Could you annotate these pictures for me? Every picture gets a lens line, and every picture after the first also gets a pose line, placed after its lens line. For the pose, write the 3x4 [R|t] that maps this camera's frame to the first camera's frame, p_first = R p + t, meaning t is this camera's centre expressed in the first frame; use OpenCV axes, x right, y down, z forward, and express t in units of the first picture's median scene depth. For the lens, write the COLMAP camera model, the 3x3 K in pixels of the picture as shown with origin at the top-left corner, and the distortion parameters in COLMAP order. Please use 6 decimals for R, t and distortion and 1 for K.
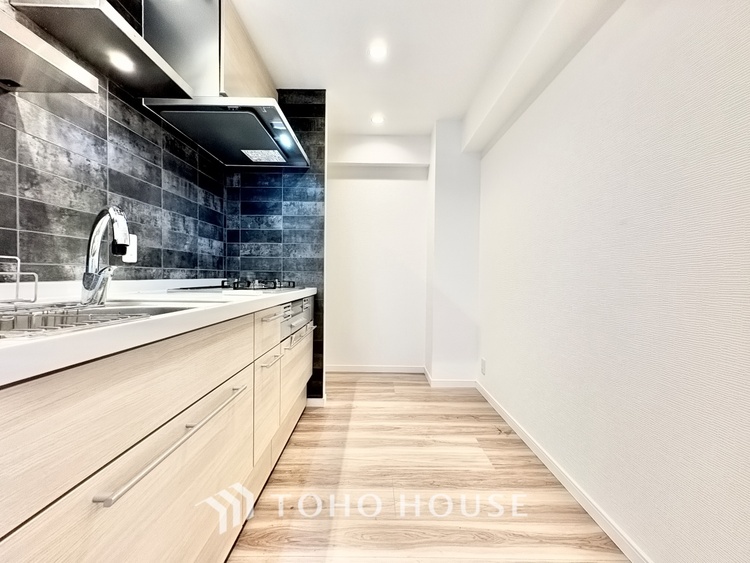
lens RADIAL K [[300.4, 0, 379.0], [0, 300.4, 280.7], [0, 0, 1]] dist [-0.002650, 0.001388]
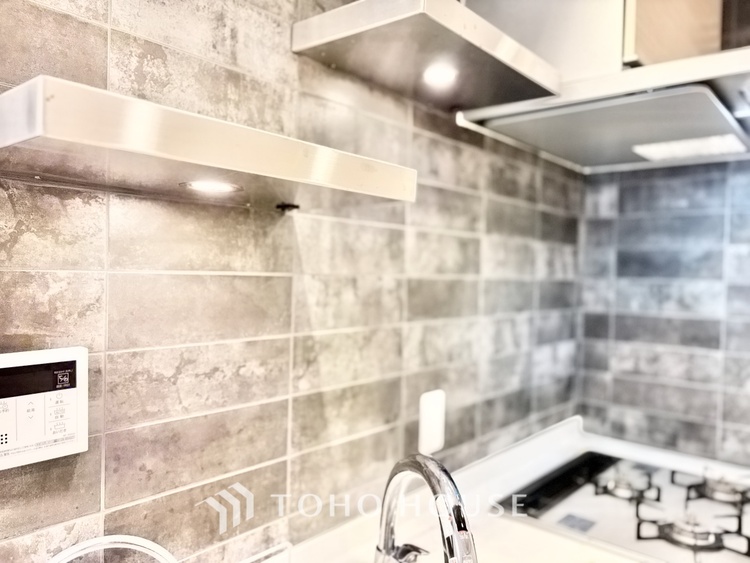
lens RADIAL K [[577.2, 0, 370.1], [0, 577.2, 280.4], [0, 0, 1]] dist [0.026605, -0.027827]
pose [[0.750093, 0.019951, -0.661031, -0.222511], [-0.028498, 0.999592, -0.002168, -0.270736], [0.660718, 0.020464, 0.750356, 0.166202]]
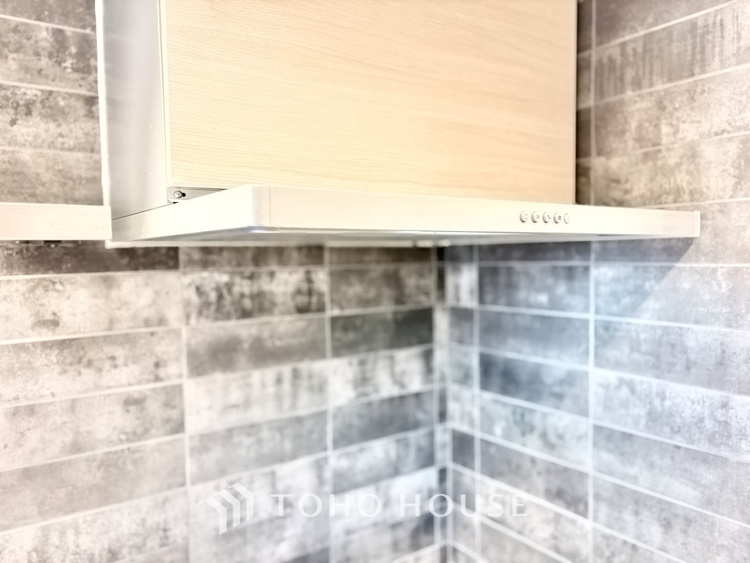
lens RADIAL K [[577.2, 0, 376.3], [0, 577.2, 282.0], [0, 0, 1]] dist [0.026605, -0.027827]
pose [[0.569199, 0.027373, -0.821744, -0.013397], [0.005900, 0.999284, 0.037374, -0.476807], [0.822179, -0.026122, 0.568630, 0.729753]]
